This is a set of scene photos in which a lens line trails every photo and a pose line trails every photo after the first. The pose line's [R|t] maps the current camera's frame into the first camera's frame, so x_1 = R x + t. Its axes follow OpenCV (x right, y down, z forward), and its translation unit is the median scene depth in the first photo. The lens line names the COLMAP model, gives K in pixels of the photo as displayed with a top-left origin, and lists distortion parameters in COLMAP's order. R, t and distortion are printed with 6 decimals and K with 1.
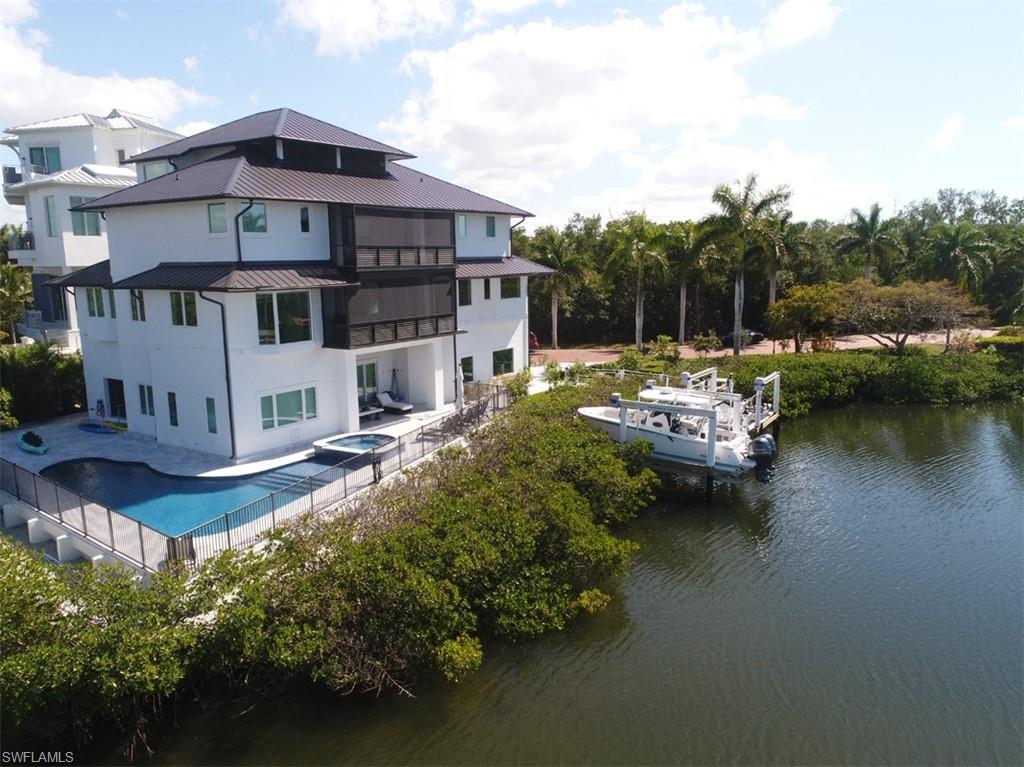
lens RADIAL K [[771.2, 0, 510.4], [0, 771.2, 384.6], [0, 0, 1]] dist [0.000585, -0.000735]
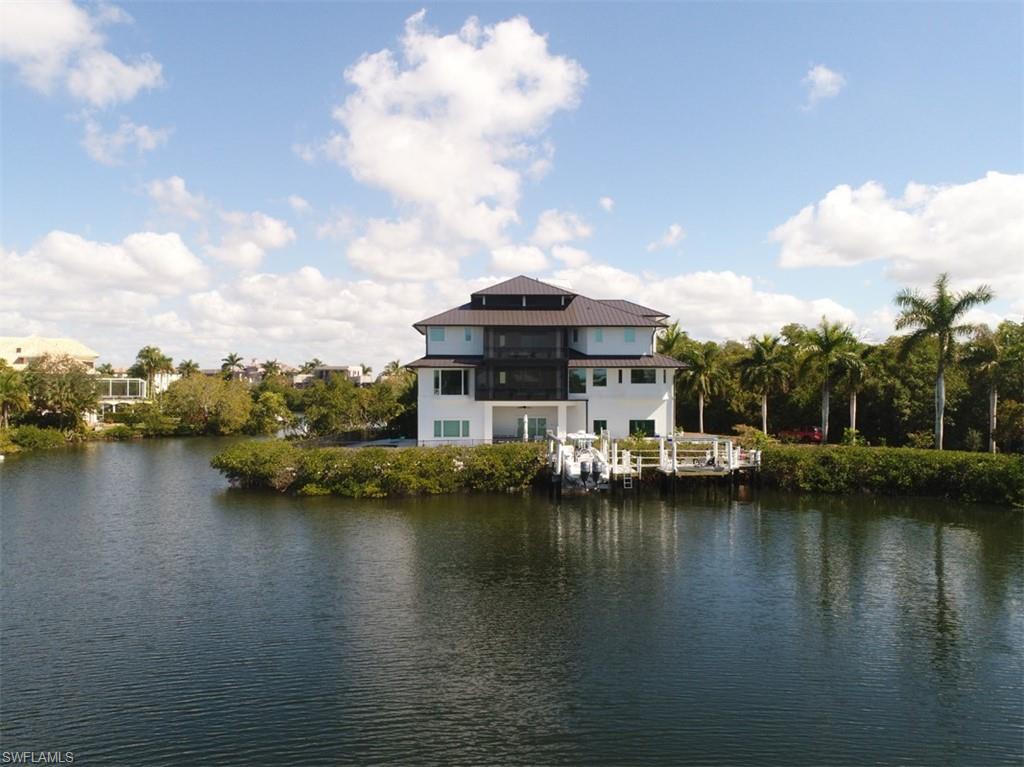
lens RADIAL K [[771.2, 0, 510.2], [0, 771.2, 381.7], [0, 0, 1]] dist [0.000585, -0.000735]
pose [[0.583908, 0.006419, -0.811794, 1.353098], [-0.142572, 0.985238, -0.094759, 0.074396], [0.799202, 0.171070, 0.576204, -0.034034]]
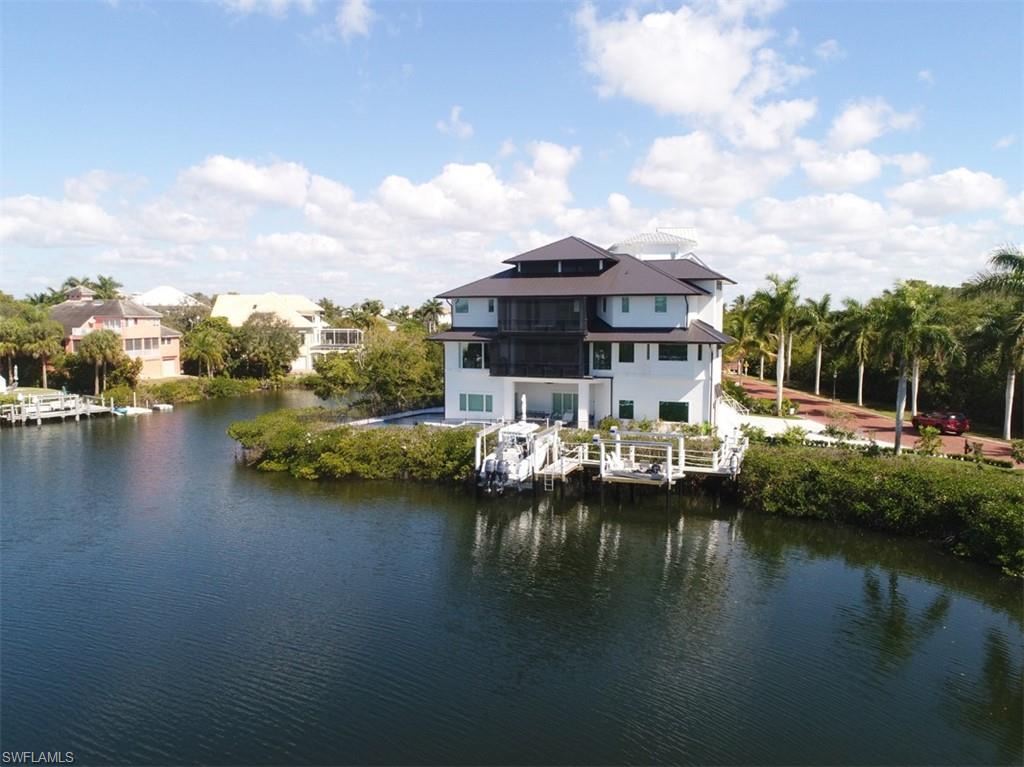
lens RADIAL K [[771.2, 0, 503.6], [0, 771.2, 385.0], [0, 0, 1]] dist [0.000585, -0.000735]
pose [[0.193214, 0.097519, -0.976298, 1.549461], [-0.163694, 0.984306, 0.065923, -0.147010], [0.967405, 0.147077, 0.206145, 0.642557]]
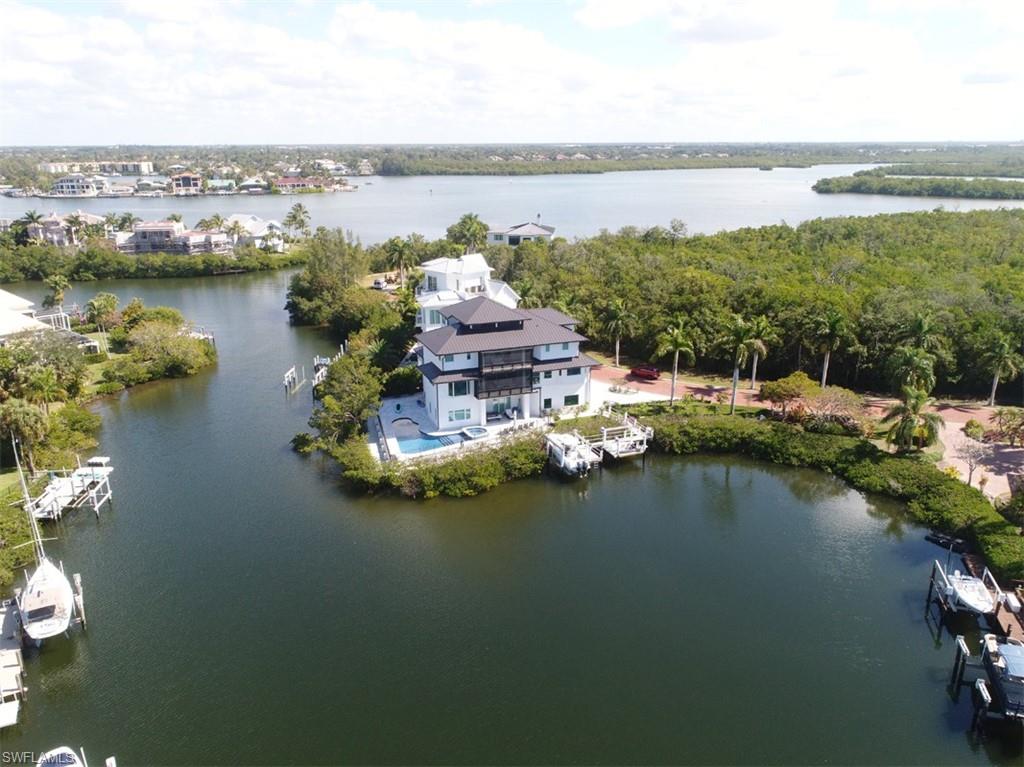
lens RADIAL K [[771.2, 0, 508.3], [0, 771.2, 383.1], [0, 0, 1]] dist [0.000585, -0.000735]
pose [[0.815163, 0.180872, -0.550268, 1.483370], [-0.099580, 0.979612, 0.174481, -0.627377], [0.570608, -0.087435, 0.816555, -1.334573]]
